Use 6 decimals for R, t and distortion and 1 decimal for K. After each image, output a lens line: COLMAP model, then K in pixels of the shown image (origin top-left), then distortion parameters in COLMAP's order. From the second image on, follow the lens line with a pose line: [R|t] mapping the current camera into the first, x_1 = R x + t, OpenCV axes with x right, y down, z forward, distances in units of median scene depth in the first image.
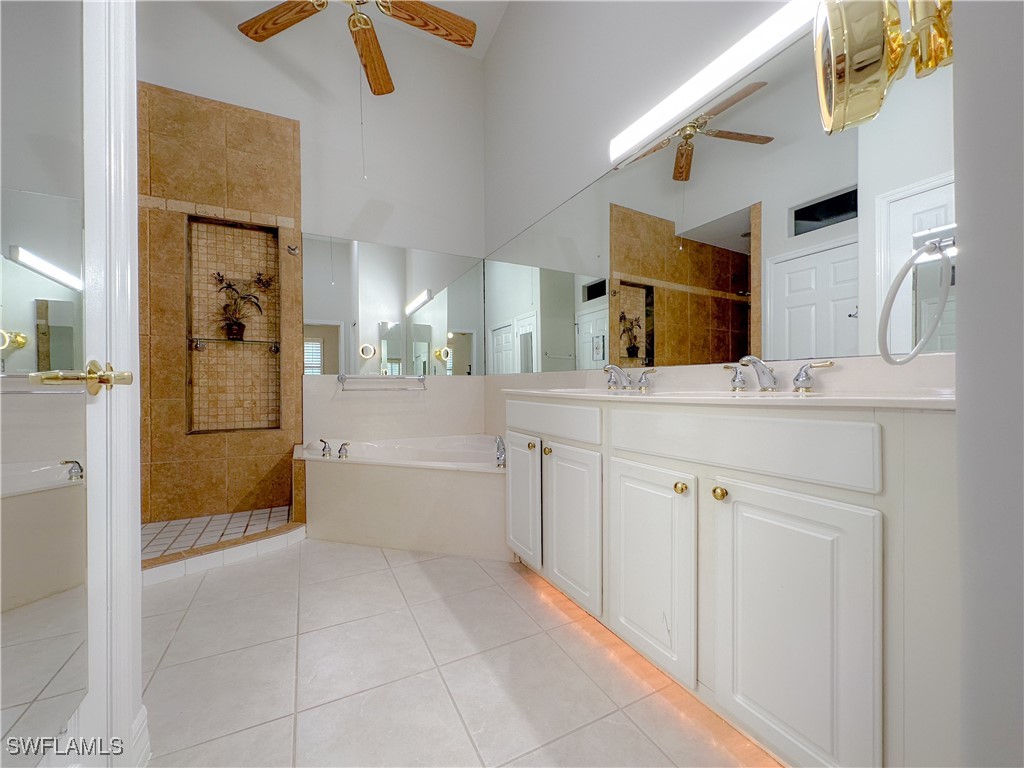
lens RADIAL K [[407.5, 0, 516.8], [0, 407.5, 388.7], [0, 0, 1]] dist [-0.002803, 0.000943]
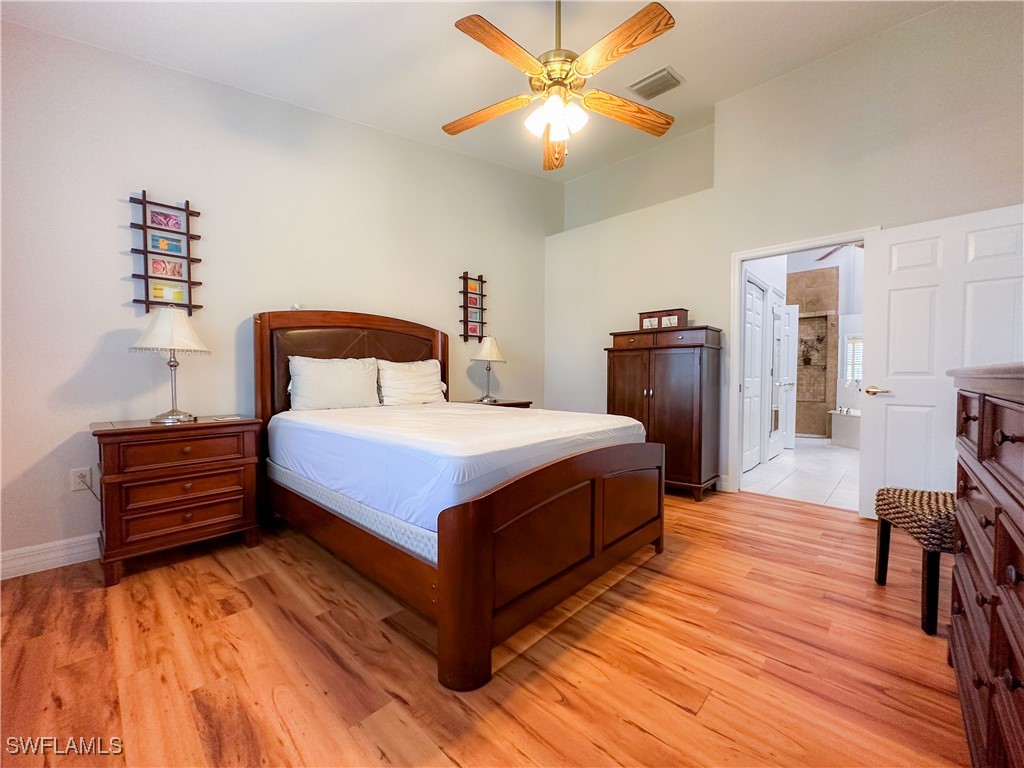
lens RADIAL K [[407.5, 0, 516.1], [0, 407.5, 388.7], [0, 0, 1]] dist [-0.002803, 0.000943]
pose [[0.334308, 0.037145, -0.941732, 0.621290], [-0.012316, 0.999310, 0.035044, -0.023124], [0.942384, -0.000117, 0.334534, -0.881125]]
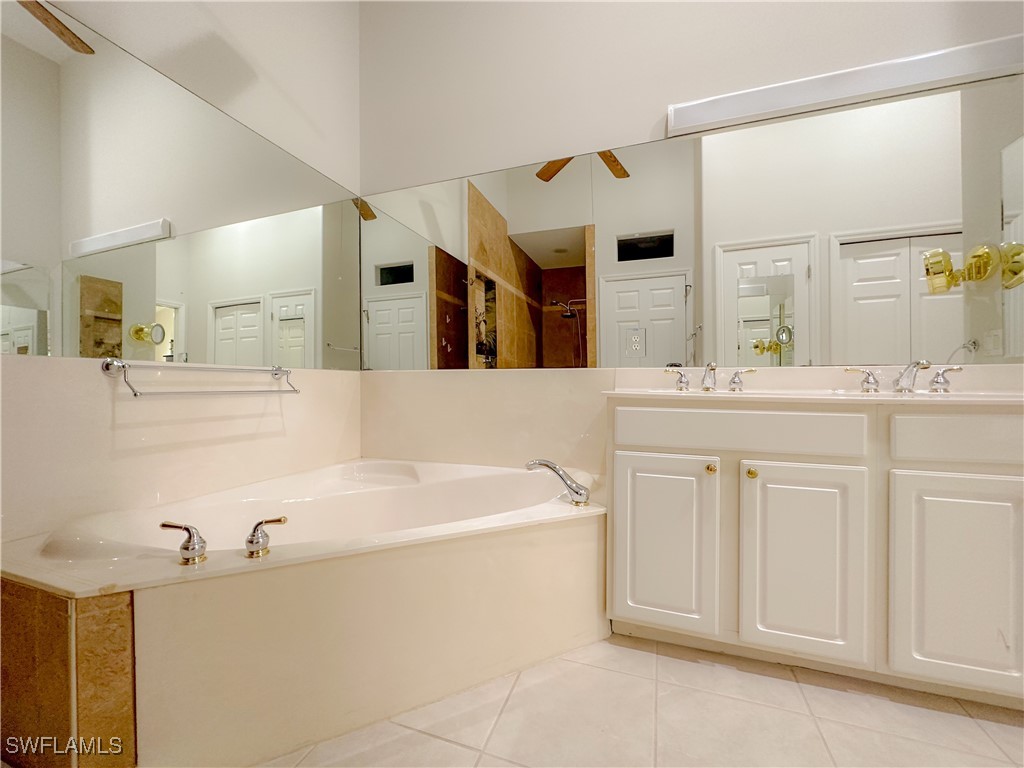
lens RADIAL K [[407.5, 0, 512.6], [0, 407.5, 382.7], [0, 0, 1]] dist [-0.002803, 0.000943]
pose [[0.731651, 0.009263, 0.681617, -0.289799], [0.000018, 0.999907, -0.013608, -0.002044], [-0.681680, 0.009969, 0.731583, 0.280988]]
